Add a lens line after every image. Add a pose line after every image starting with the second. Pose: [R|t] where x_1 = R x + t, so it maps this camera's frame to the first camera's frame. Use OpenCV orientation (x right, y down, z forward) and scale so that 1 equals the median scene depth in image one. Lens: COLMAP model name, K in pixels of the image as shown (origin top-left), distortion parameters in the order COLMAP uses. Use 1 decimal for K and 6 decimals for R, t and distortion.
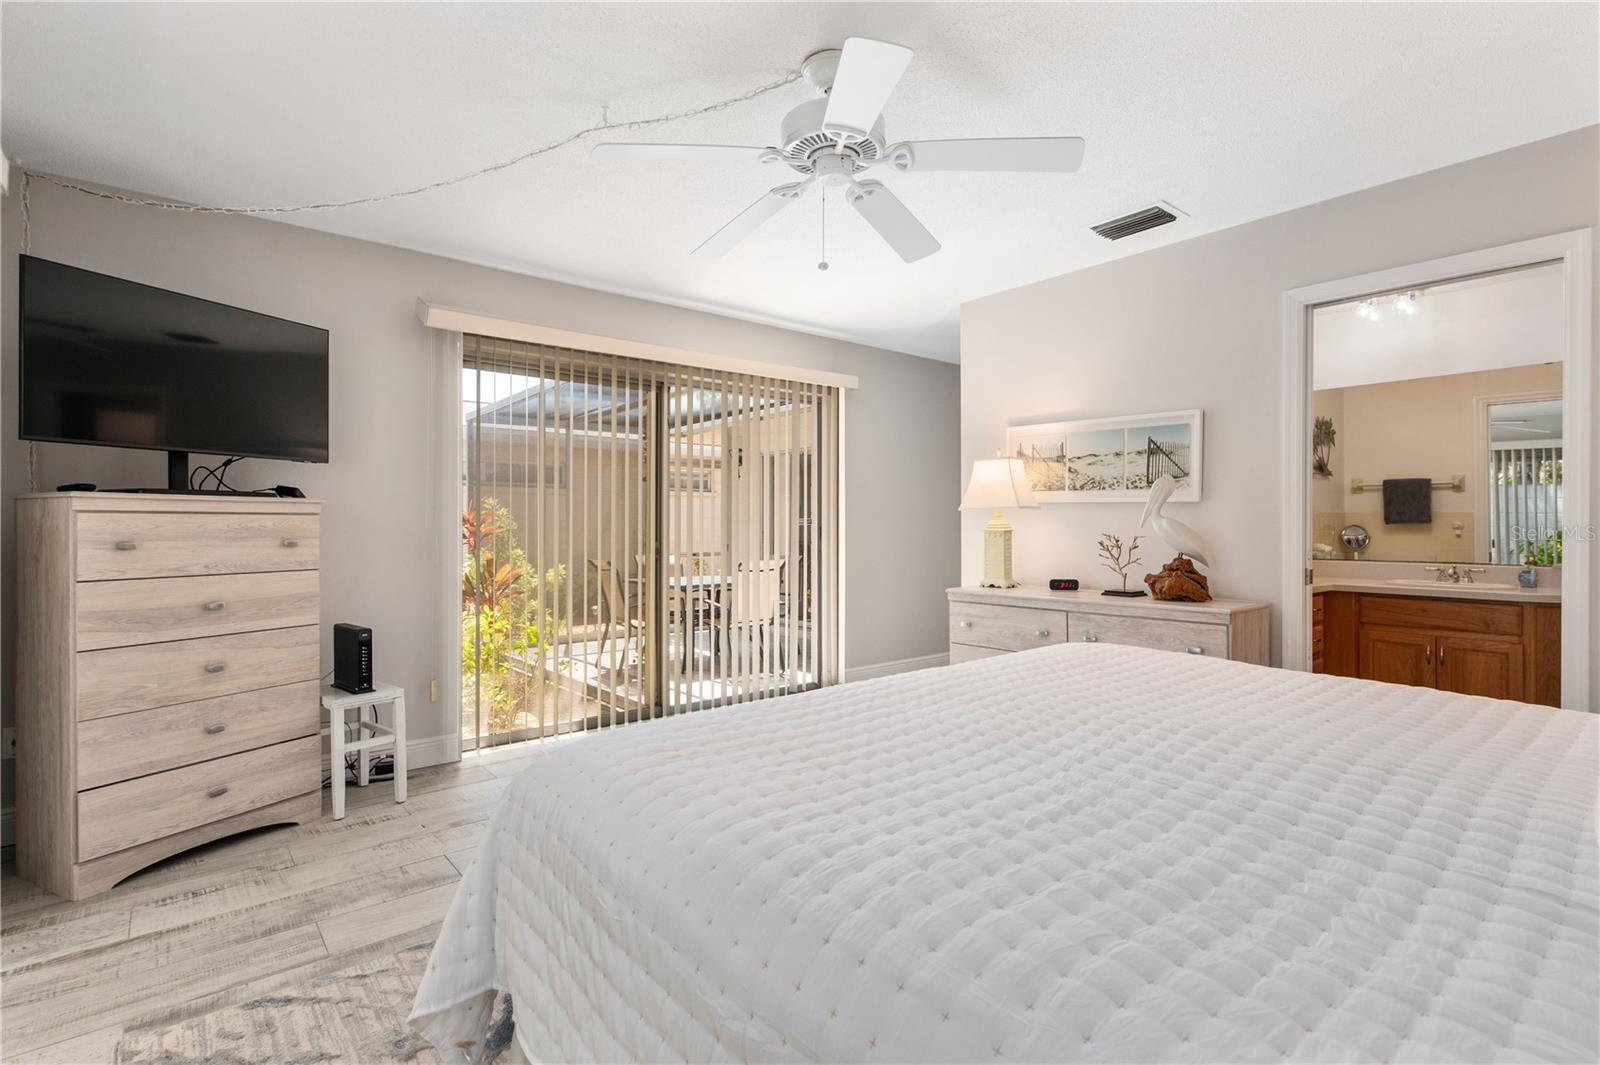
lens RADIAL K [[767.3, 0, 799.0], [0, 767.3, 525.9], [0, 0, 1]] dist [0.006132, 0.000460]
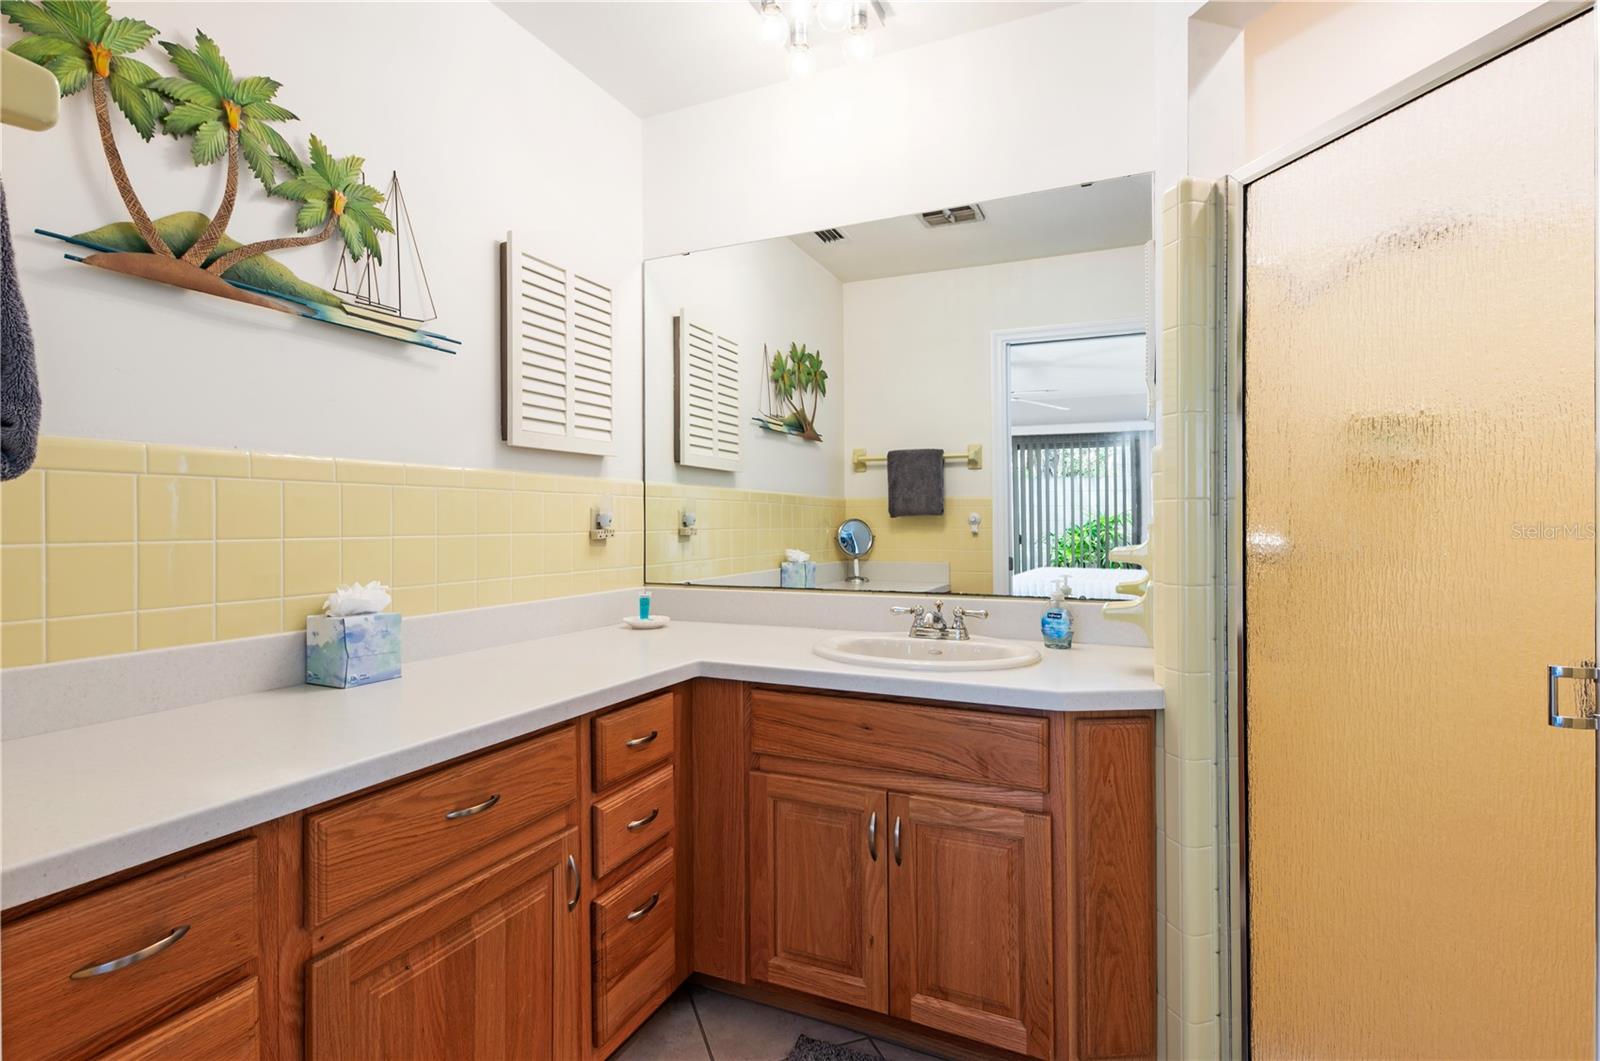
lens RADIAL K [[767.3, 0, 799.0], [0, 767.3, 523.9], [0, 0, 1]] dist [0.006132, 0.000460]
pose [[0.903173, -0.006585, 0.429227, 0.575007], [0.005984, 0.999978, 0.002752, 0.002194], [-0.429236, 0.000083, 0.903192, 0.616109]]
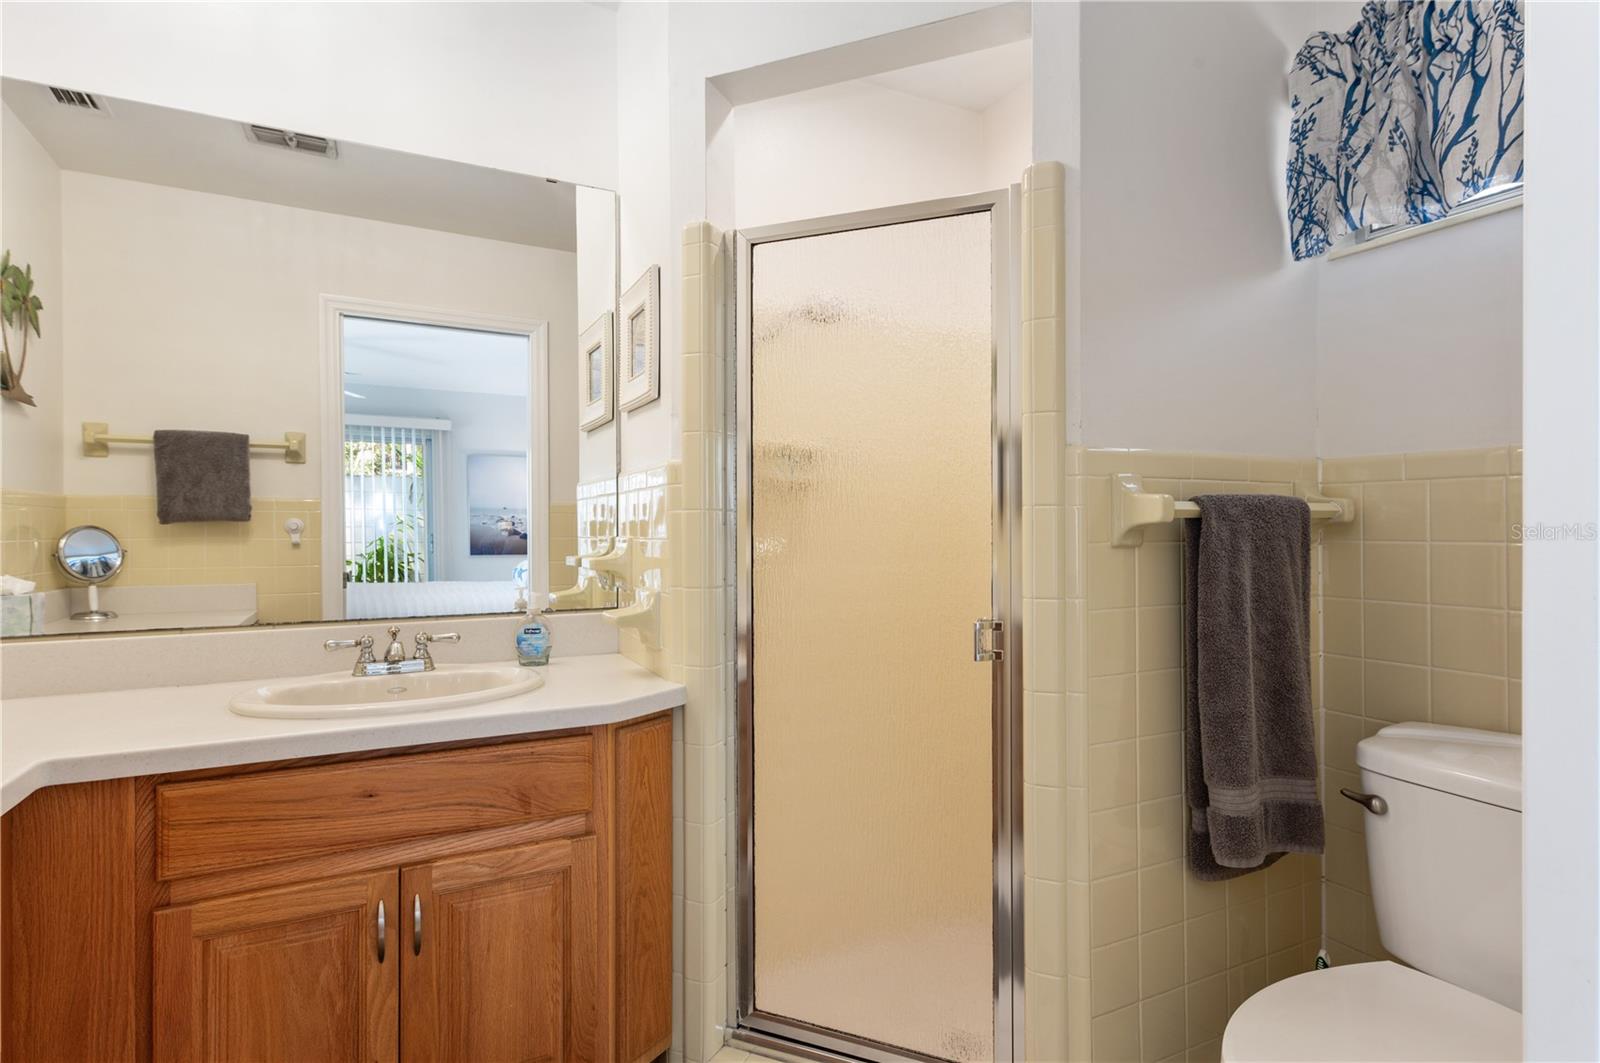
lens RADIAL K [[834.6, 0, 810.7], [0, 834.6, 525.1], [0, 0, 1]] dist [0.003533, 0.000884]
pose [[0.213293, -0.000775, 0.976988, 0.489235], [0.004209, 0.999991, -0.000126, 0.000875], [-0.976979, 0.004139, 0.213294, 0.710037]]
